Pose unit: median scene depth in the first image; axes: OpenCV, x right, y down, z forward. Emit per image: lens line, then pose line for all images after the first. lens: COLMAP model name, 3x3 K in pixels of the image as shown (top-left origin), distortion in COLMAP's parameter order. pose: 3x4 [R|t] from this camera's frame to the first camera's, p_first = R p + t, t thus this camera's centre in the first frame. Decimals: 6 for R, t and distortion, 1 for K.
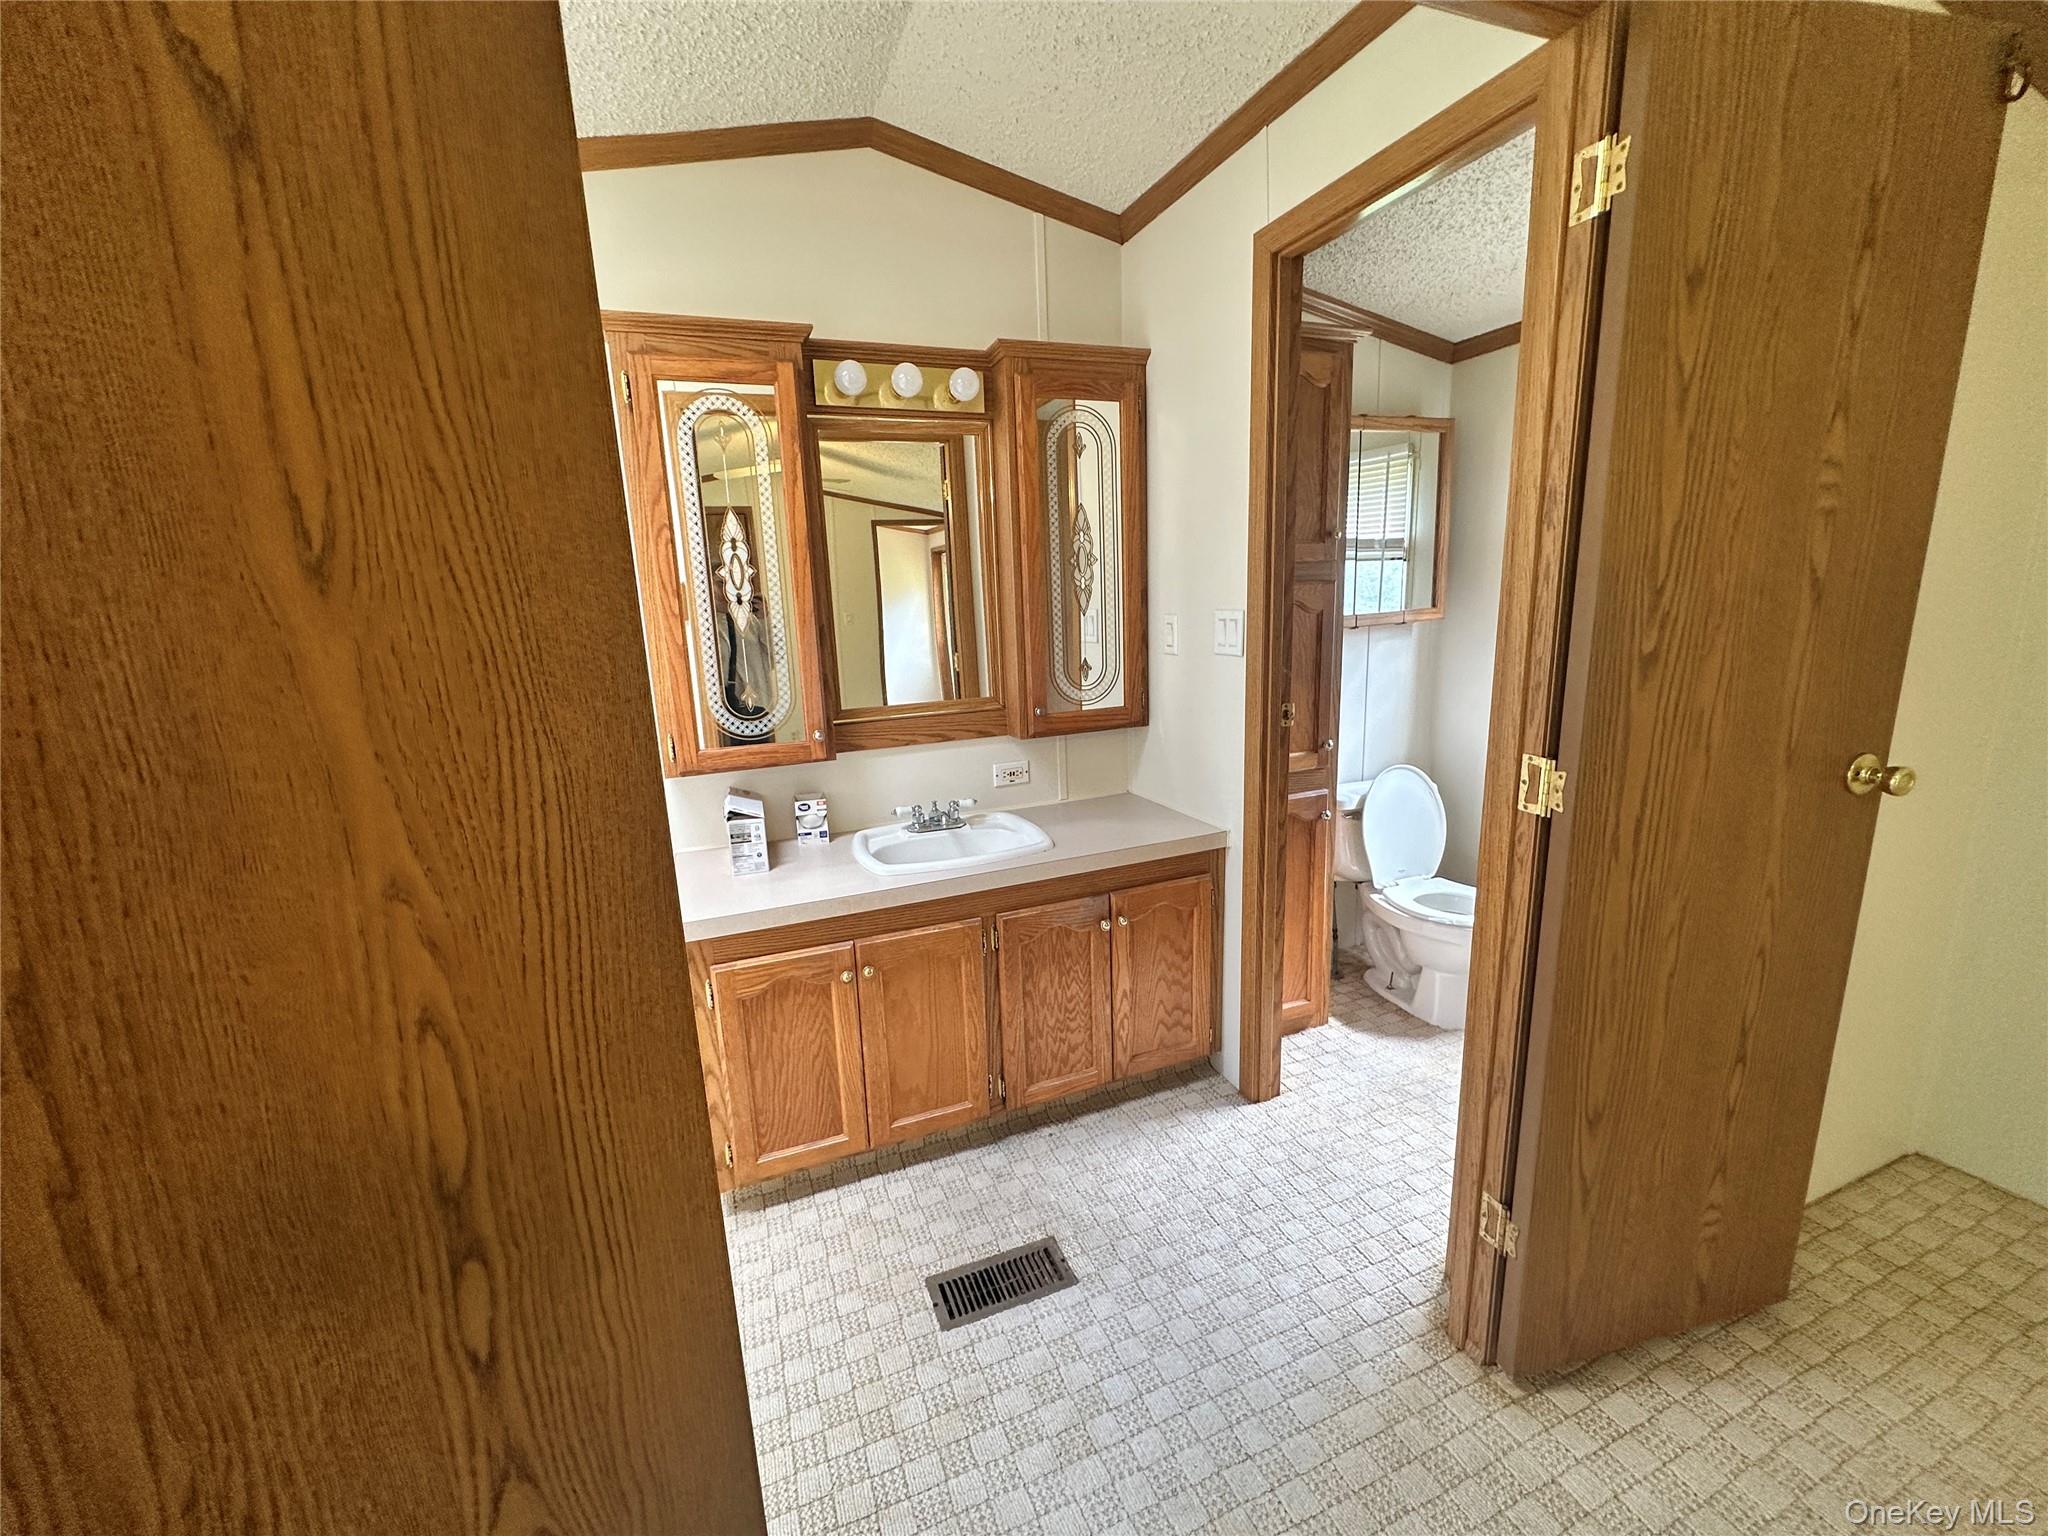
lens RADIAL K [[817.5, 0, 1019.1], [0, 817.5, 764.0], [0, 0, 1]] dist [-0.010674, 0.000500]
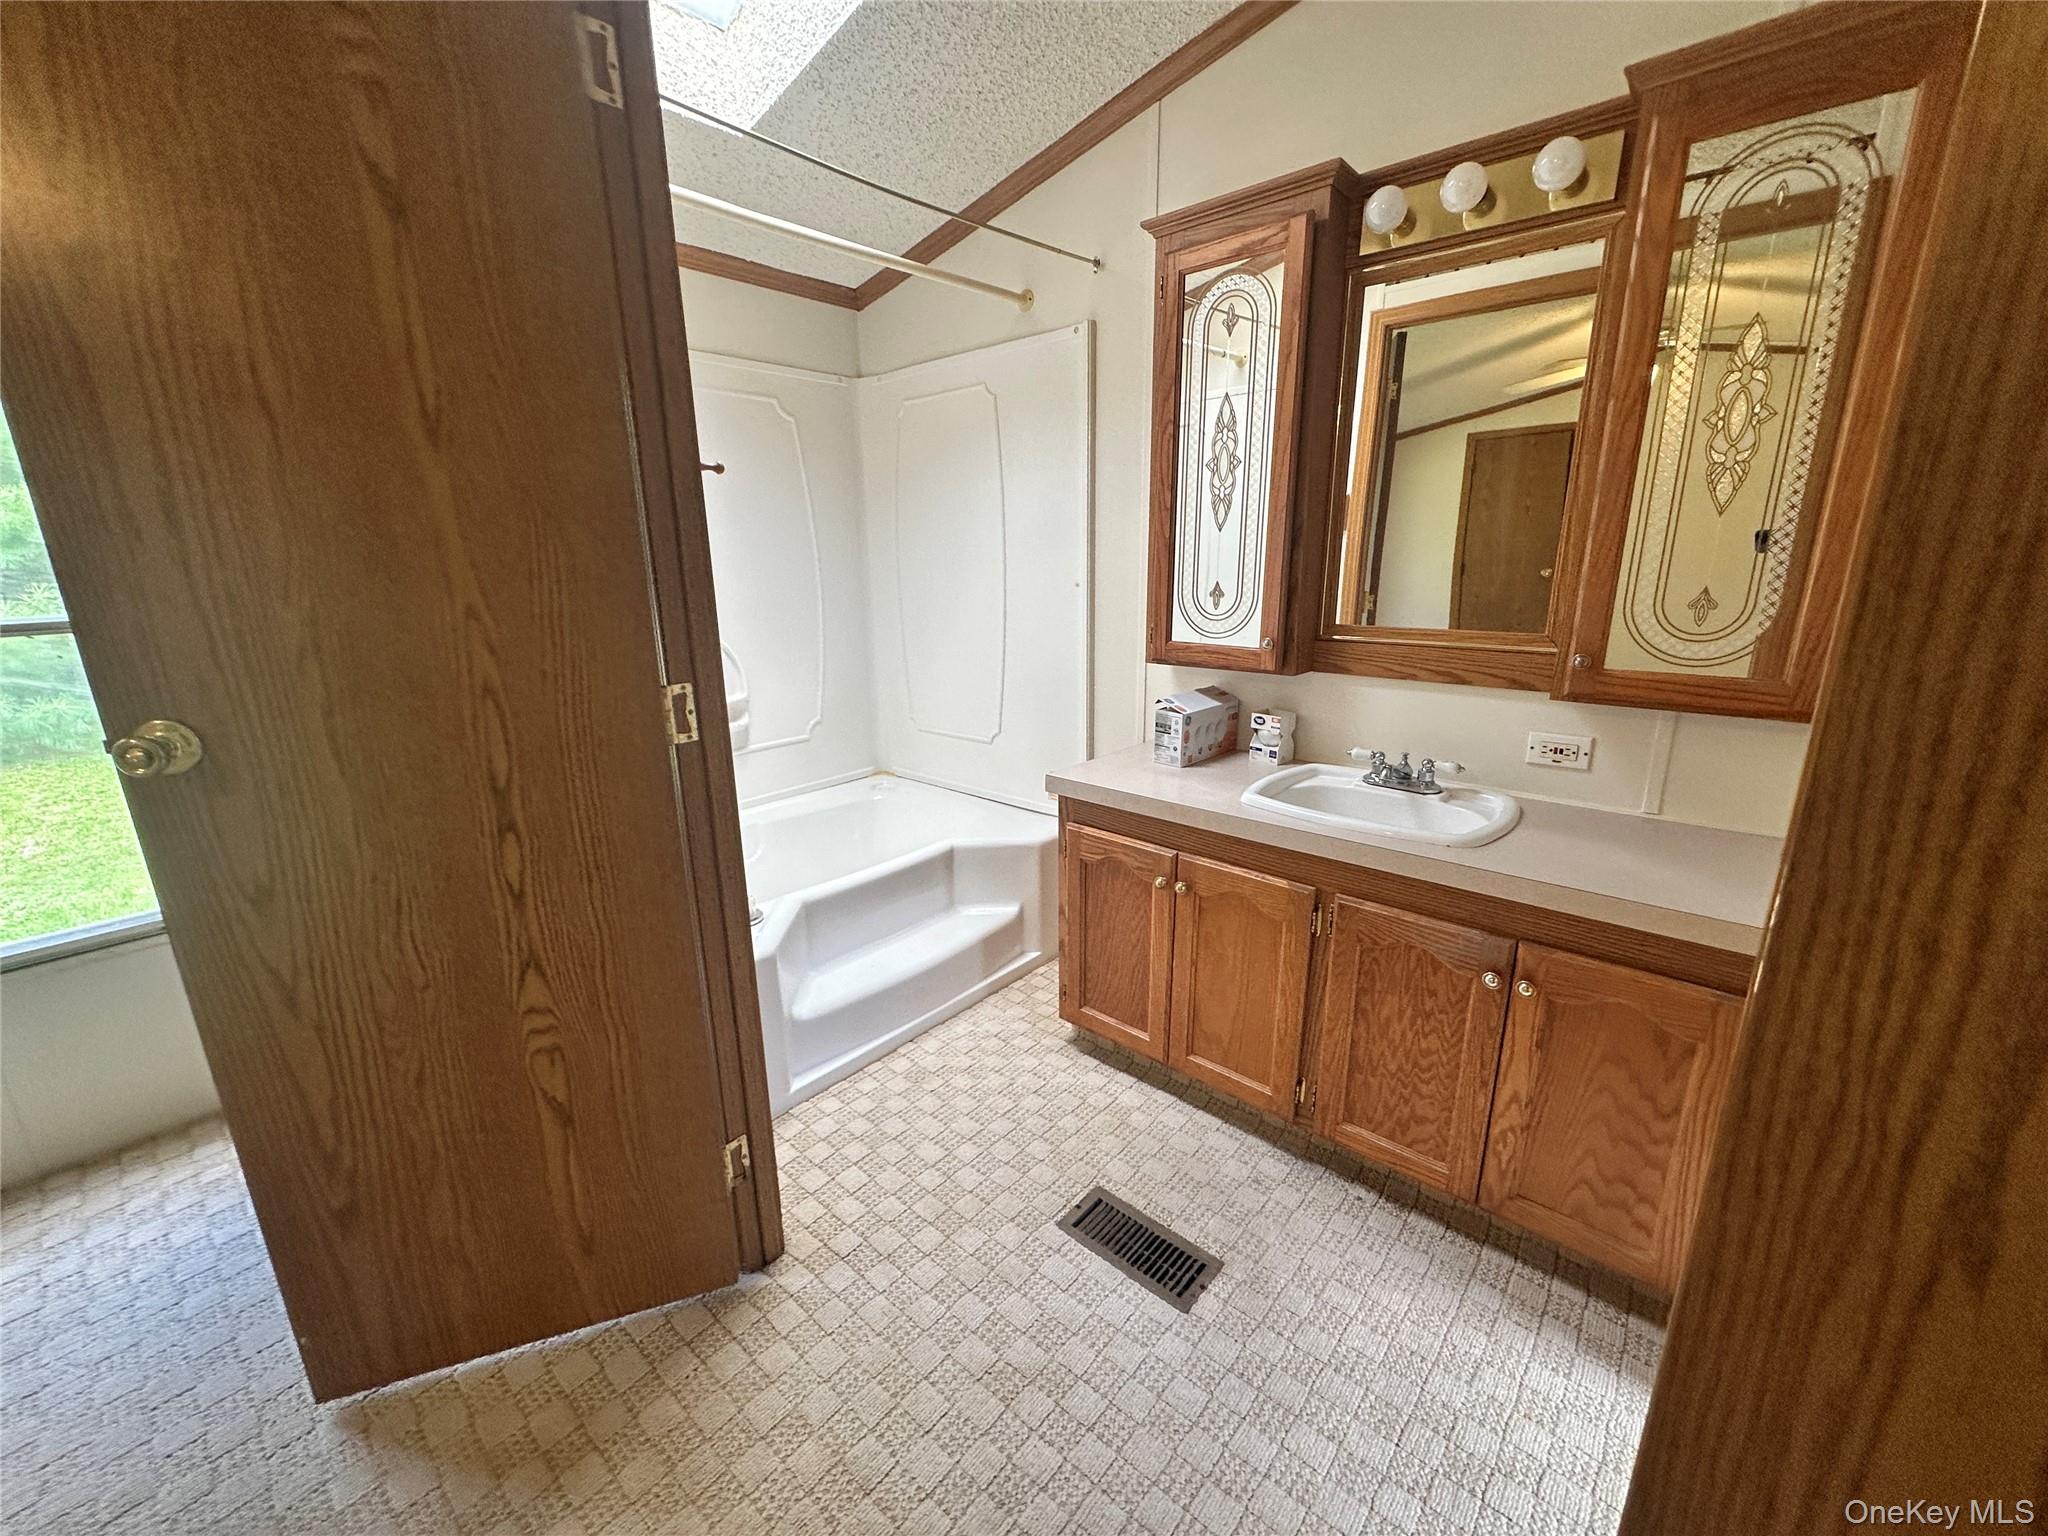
lens RADIAL K [[817.5, 0, 1019.1], [0, 817.5, 764.0], [0, 0, 1]] dist [-0.010674, 0.000500]
pose [[0.449208, 0.258288, -0.855278, 0.492510], [-0.187971, 0.963195, 0.192152, -0.031370], [0.873430, 0.074451, 0.481225, 0.352683]]
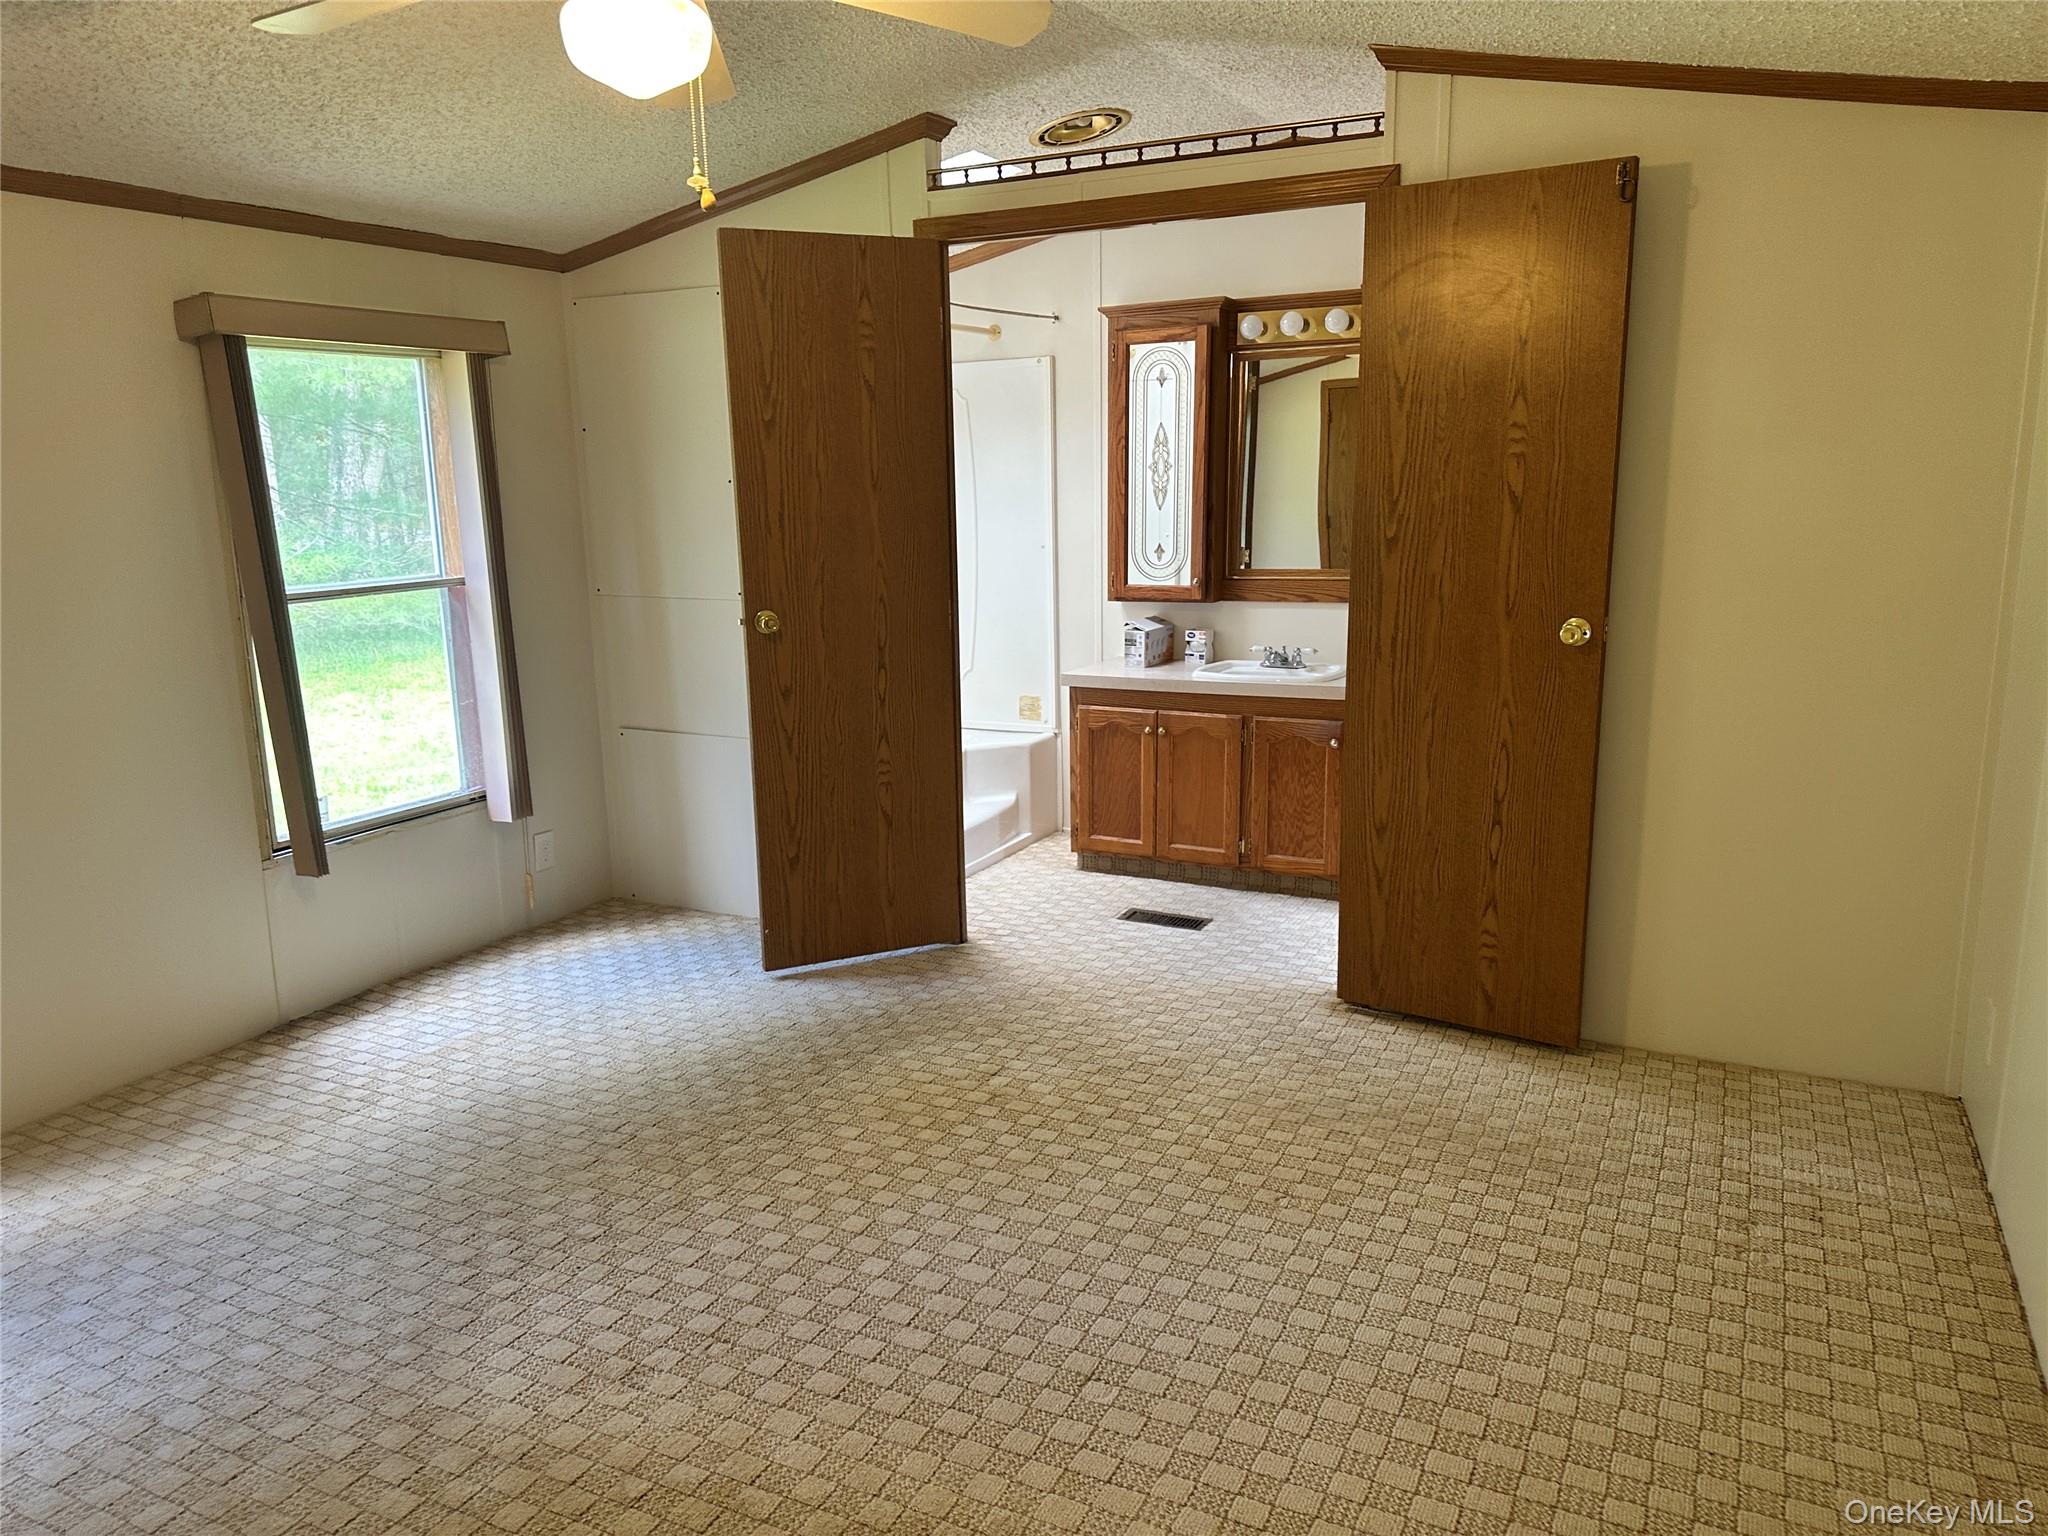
lens RADIAL K [[1441.6, 0, 1011.5], [0, 1441.6, 768.3], [0, 0, 1]] dist [0.113501, -0.155092]
pose [[0.665395, 0.174231, -0.725874, 1.565015], [-0.163064, 0.982823, 0.086429, 0.129685], [0.728464, 0.060855, 0.682376, -1.028726]]
